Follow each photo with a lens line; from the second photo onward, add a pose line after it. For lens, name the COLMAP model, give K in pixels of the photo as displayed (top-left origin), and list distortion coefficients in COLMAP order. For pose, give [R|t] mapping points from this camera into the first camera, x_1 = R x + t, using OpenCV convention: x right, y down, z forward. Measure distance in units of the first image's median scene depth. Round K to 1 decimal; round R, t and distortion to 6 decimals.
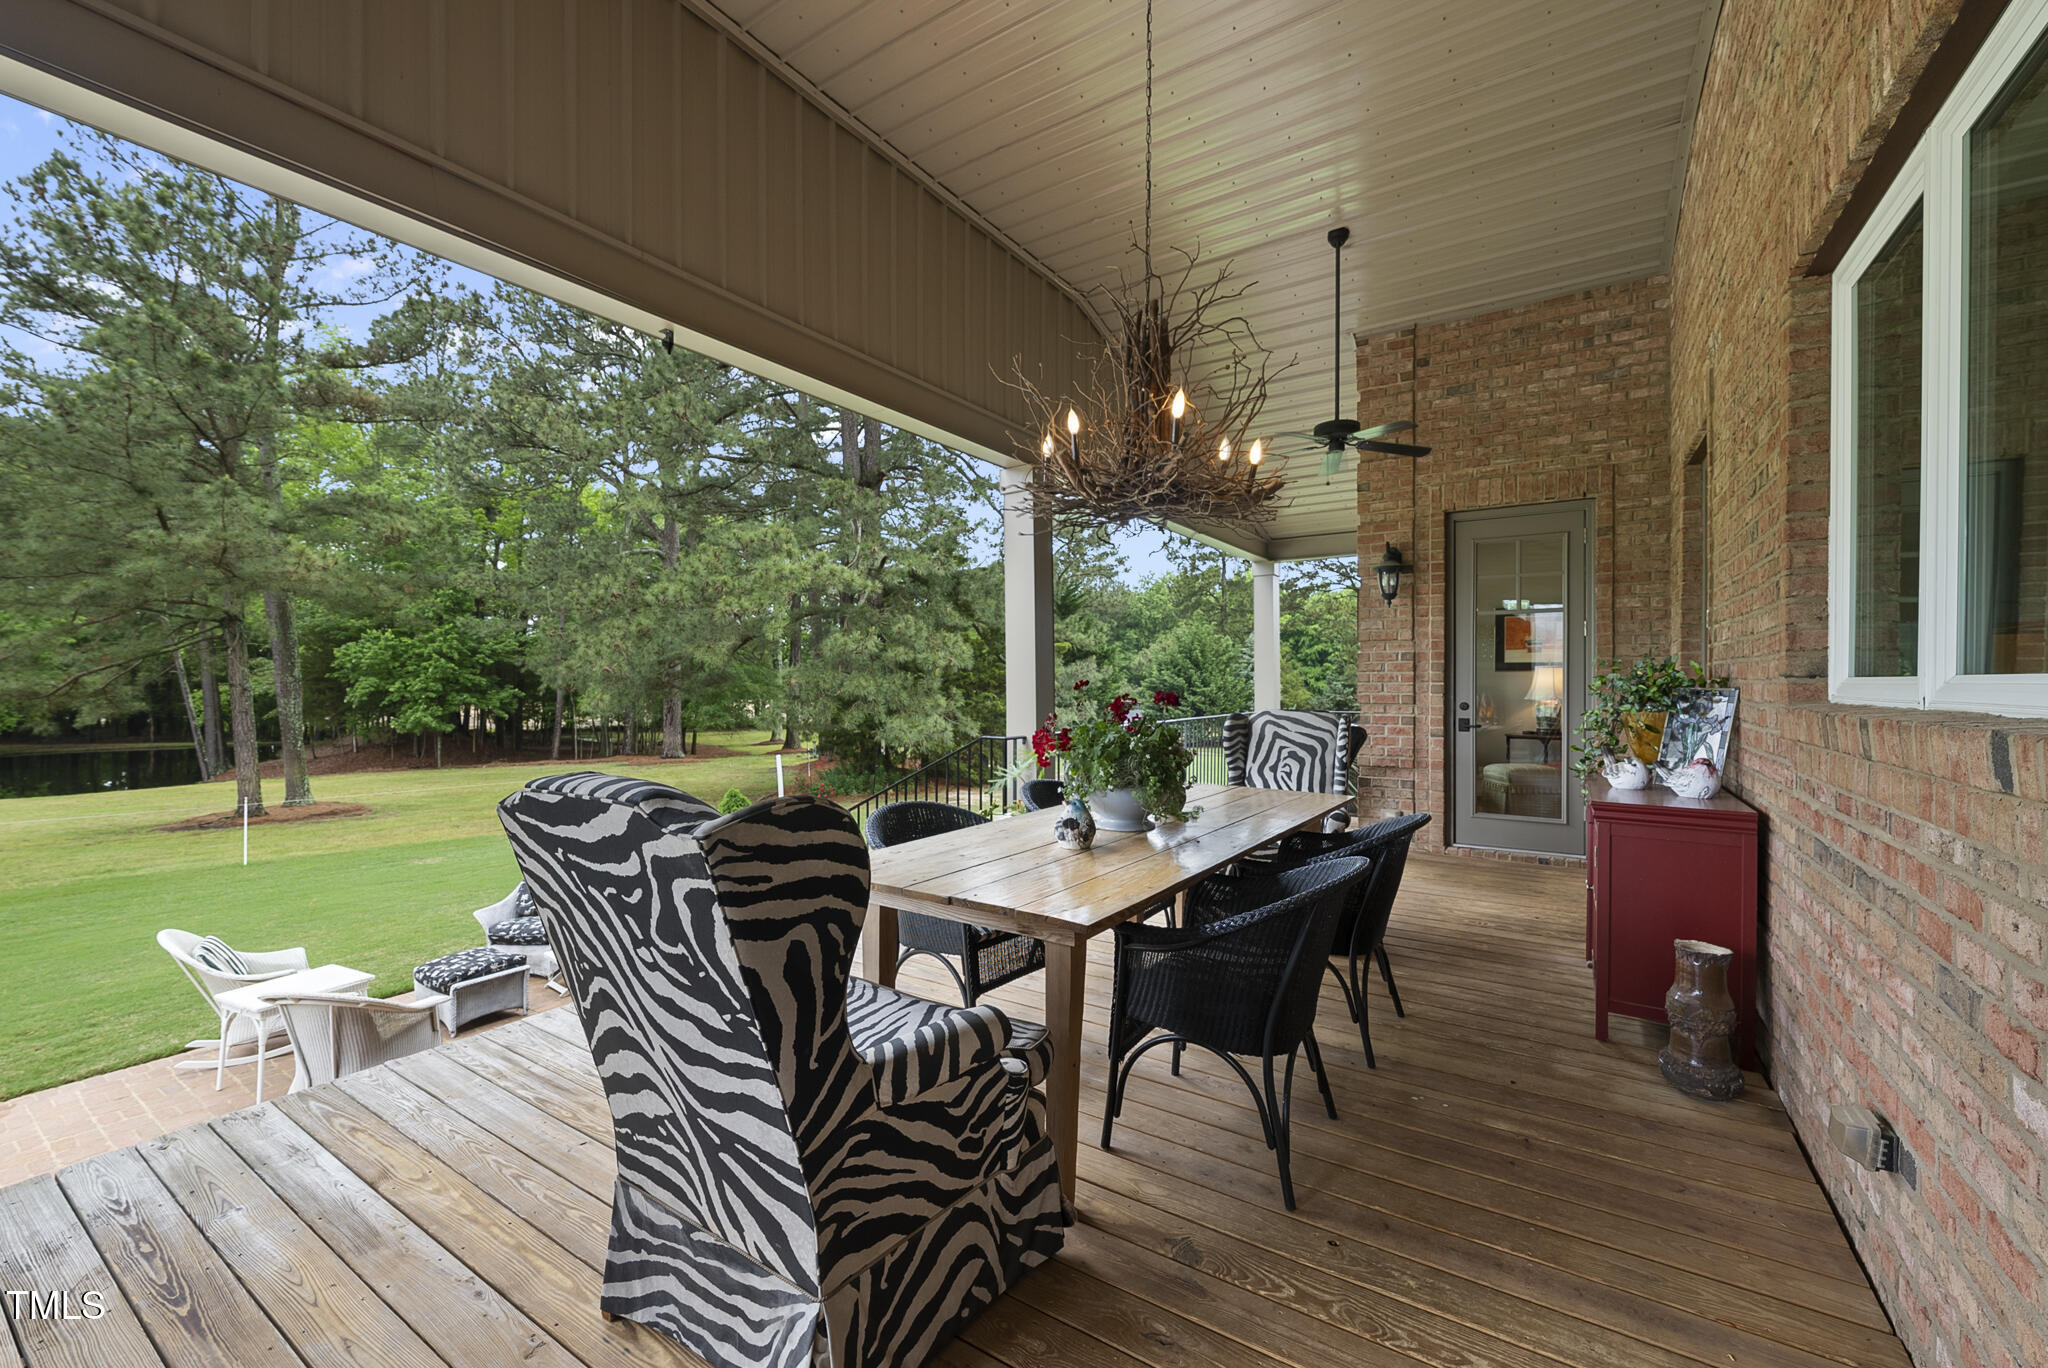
lens RADIAL K [[820.9, 0, 1022.0], [0, 820.9, 681.3], [0, 0, 1]] dist [-0.001595, -0.000071]
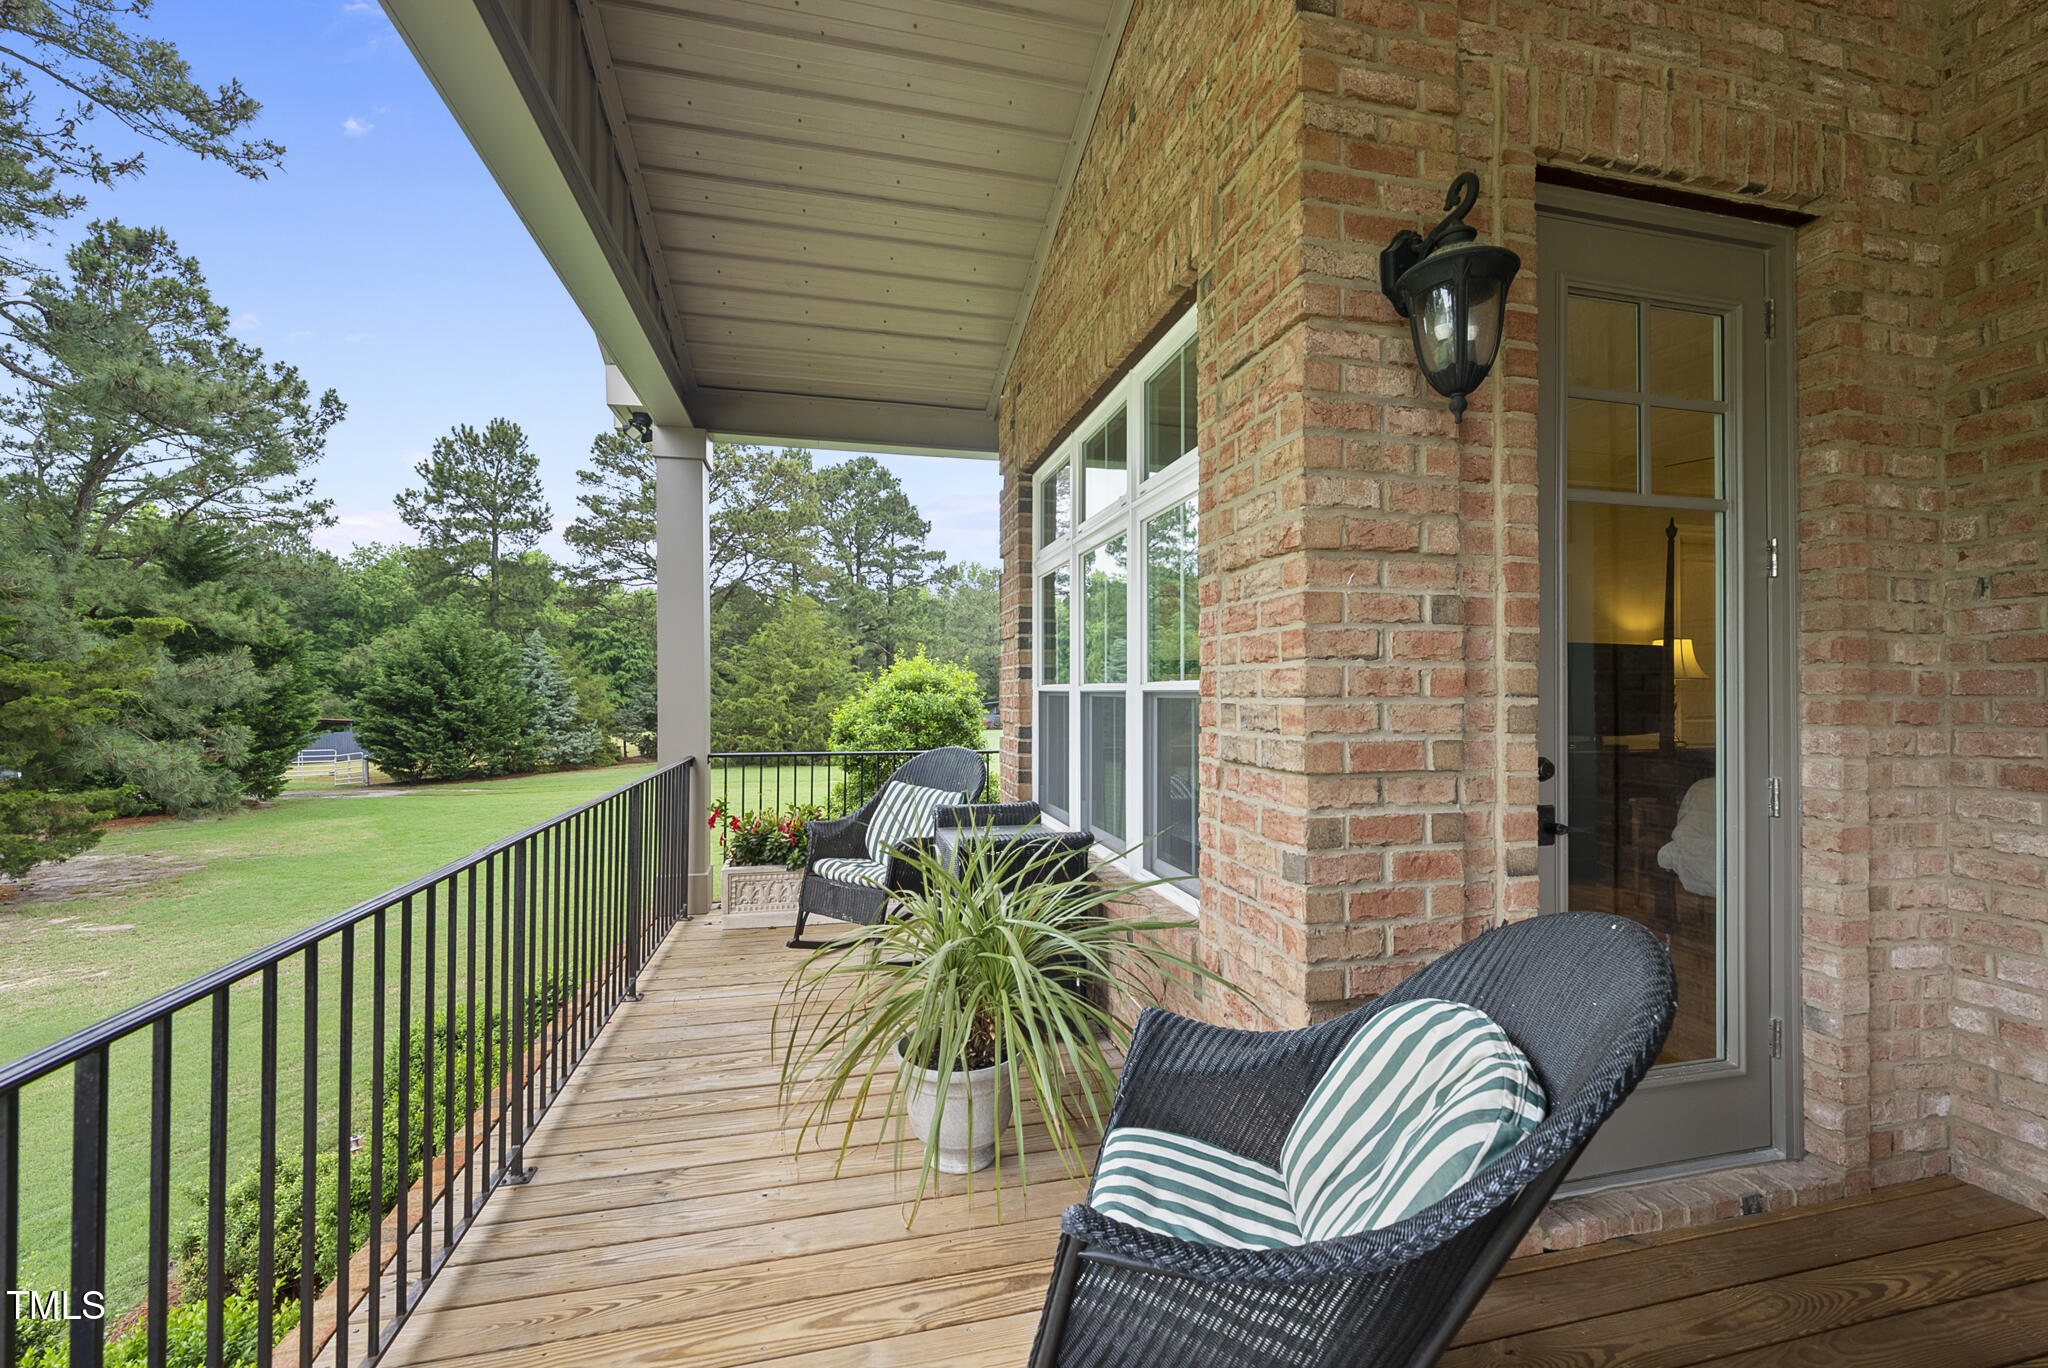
lens RADIAL K [[820.9, 0, 1021.4], [0, 820.9, 681.8], [0, 0, 1]] dist [-0.001595, -0.000071]
pose [[0.679515, 0.008196, 0.733616, 0.022594], [0.000076, 0.999937, -0.011241, -0.000210], [-0.733662, 0.007695, 0.679471, 0.138140]]
